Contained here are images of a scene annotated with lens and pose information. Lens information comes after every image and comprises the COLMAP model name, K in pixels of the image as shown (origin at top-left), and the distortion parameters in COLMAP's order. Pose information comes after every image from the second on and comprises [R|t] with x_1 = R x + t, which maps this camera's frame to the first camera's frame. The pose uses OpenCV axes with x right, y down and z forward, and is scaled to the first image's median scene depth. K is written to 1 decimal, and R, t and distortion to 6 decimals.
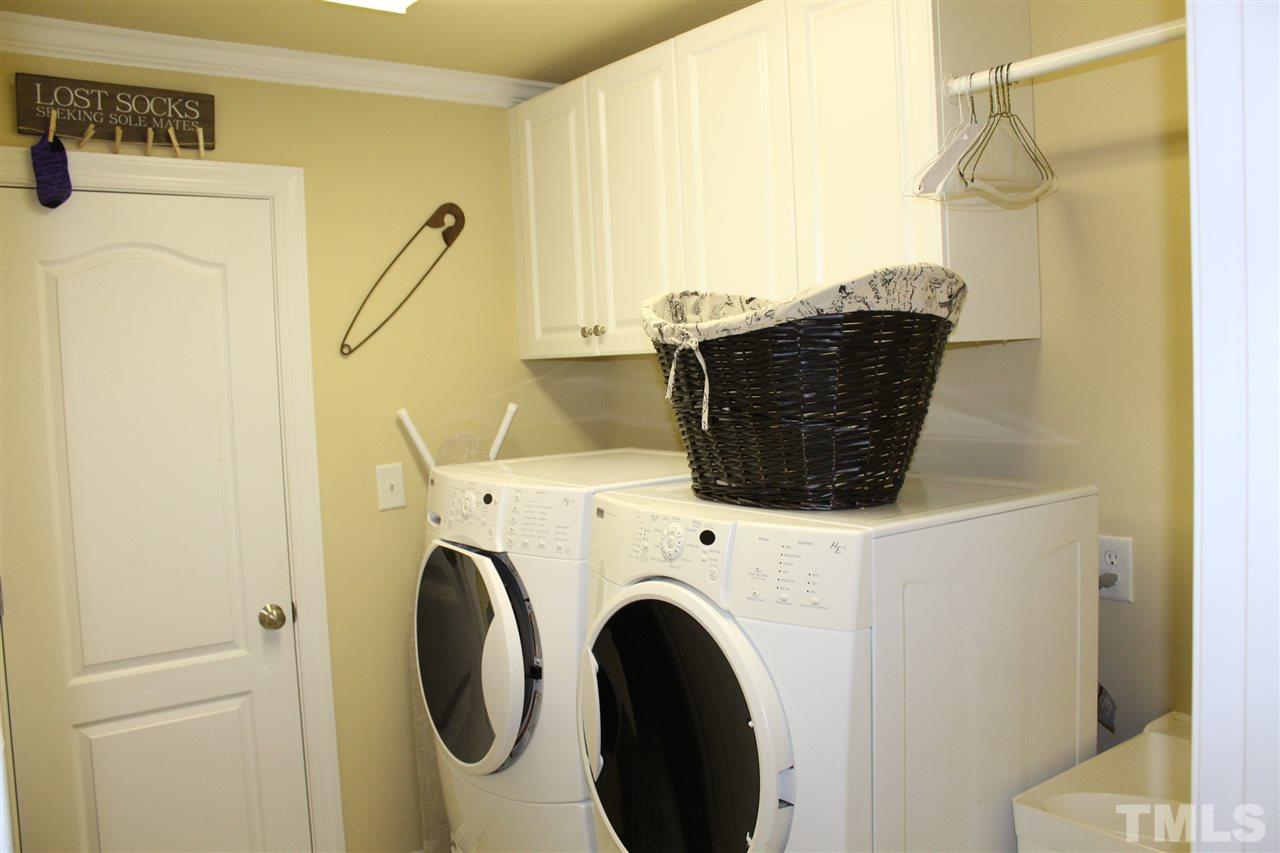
lens RADIAL K [[1069.3, 0, 639.4], [0, 1069.3, 424.6], [0, 0, 1]] dist [-0.152119, 0.124686]
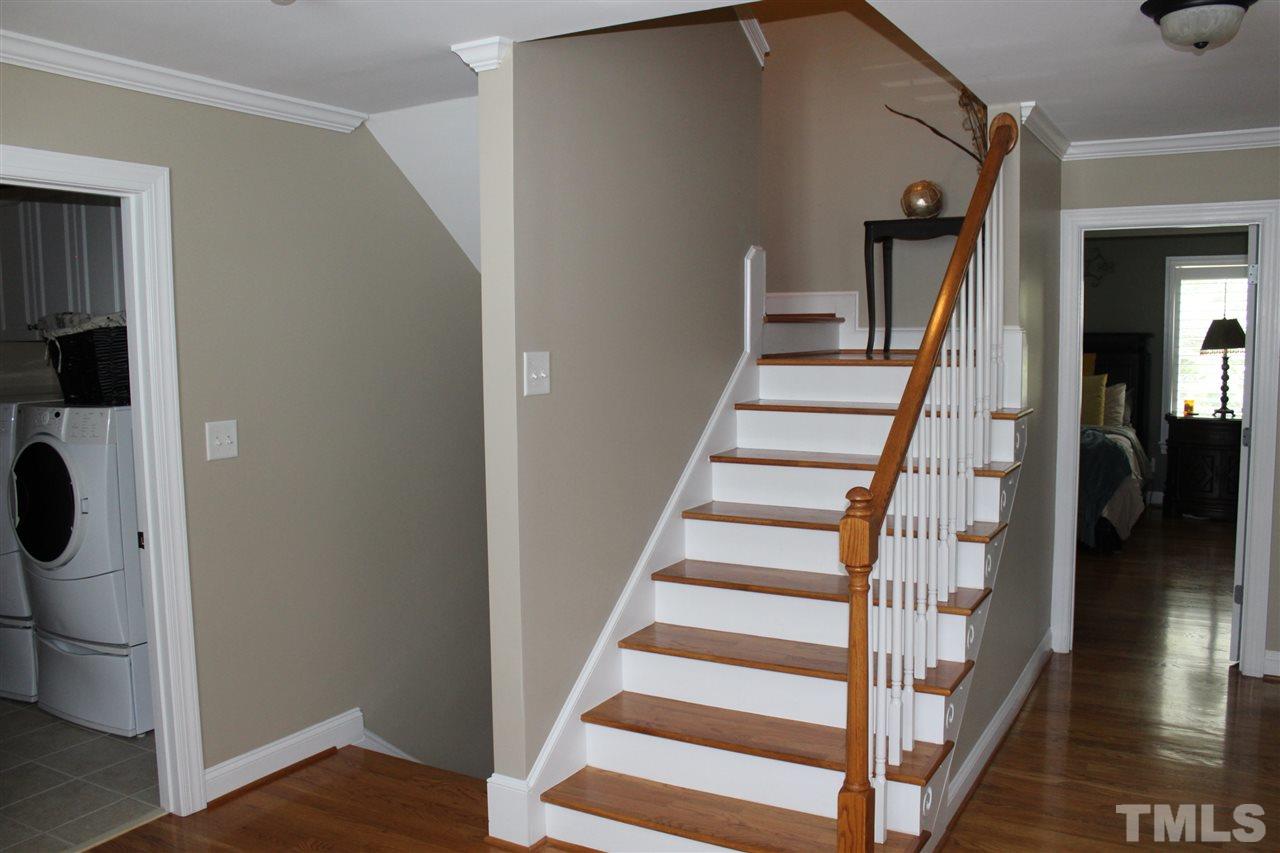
lens RADIAL K [[1069.3, 0, 641.5], [0, 1069.3, 429.2], [0, 0, 1]] dist [-0.152119, 0.124686]
pose [[0.918915, -0.008538, 0.394364, 0.348664], [0.000194, 0.999775, 0.021193, 0.082876], [-0.394456, -0.019398, 0.918710, -1.677582]]
